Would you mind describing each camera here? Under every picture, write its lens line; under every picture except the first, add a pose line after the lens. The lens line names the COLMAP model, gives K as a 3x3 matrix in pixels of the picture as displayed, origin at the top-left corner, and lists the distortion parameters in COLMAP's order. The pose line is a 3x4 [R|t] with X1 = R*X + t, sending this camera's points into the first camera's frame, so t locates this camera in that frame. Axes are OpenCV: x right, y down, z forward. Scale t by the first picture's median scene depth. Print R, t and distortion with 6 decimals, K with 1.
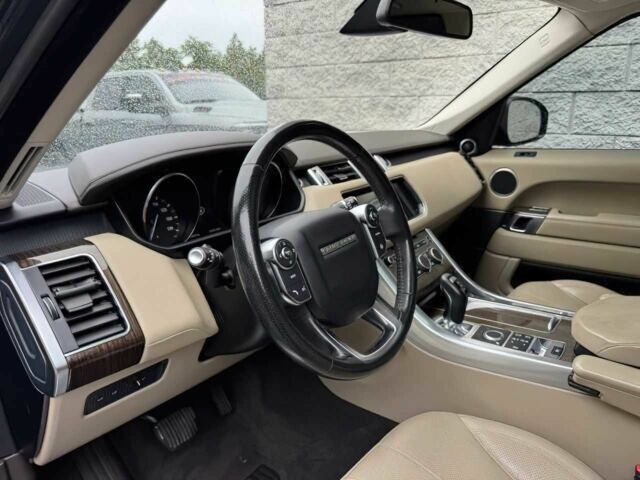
lens RADIAL K [[461.1, 0, 320.0], [0, 461.1, 240.0], [0, 0, 1]] dist [0.001821, -0.000927]
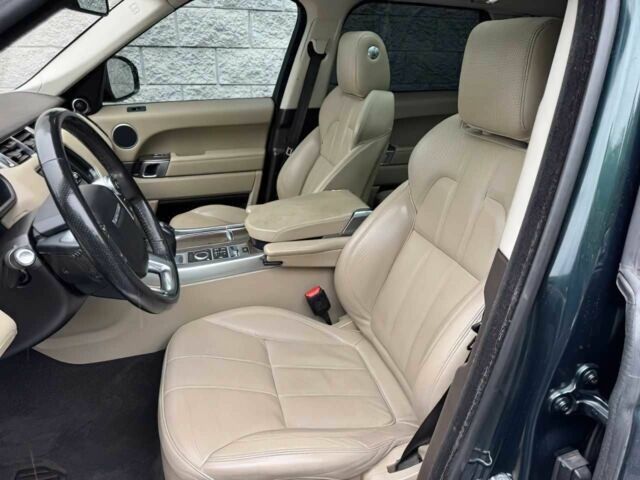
lens RADIAL K [[461.1, 0, 320.0], [0, 461.1, 240.0], [0, 0, 1]] dist [0.001821, -0.000927]
pose [[0.606277, -0.295331, 0.738381, -0.207751], [0.205247, 0.955139, 0.213502, -0.027268], [-0.768311, 0.022109, 0.639695, -0.062600]]
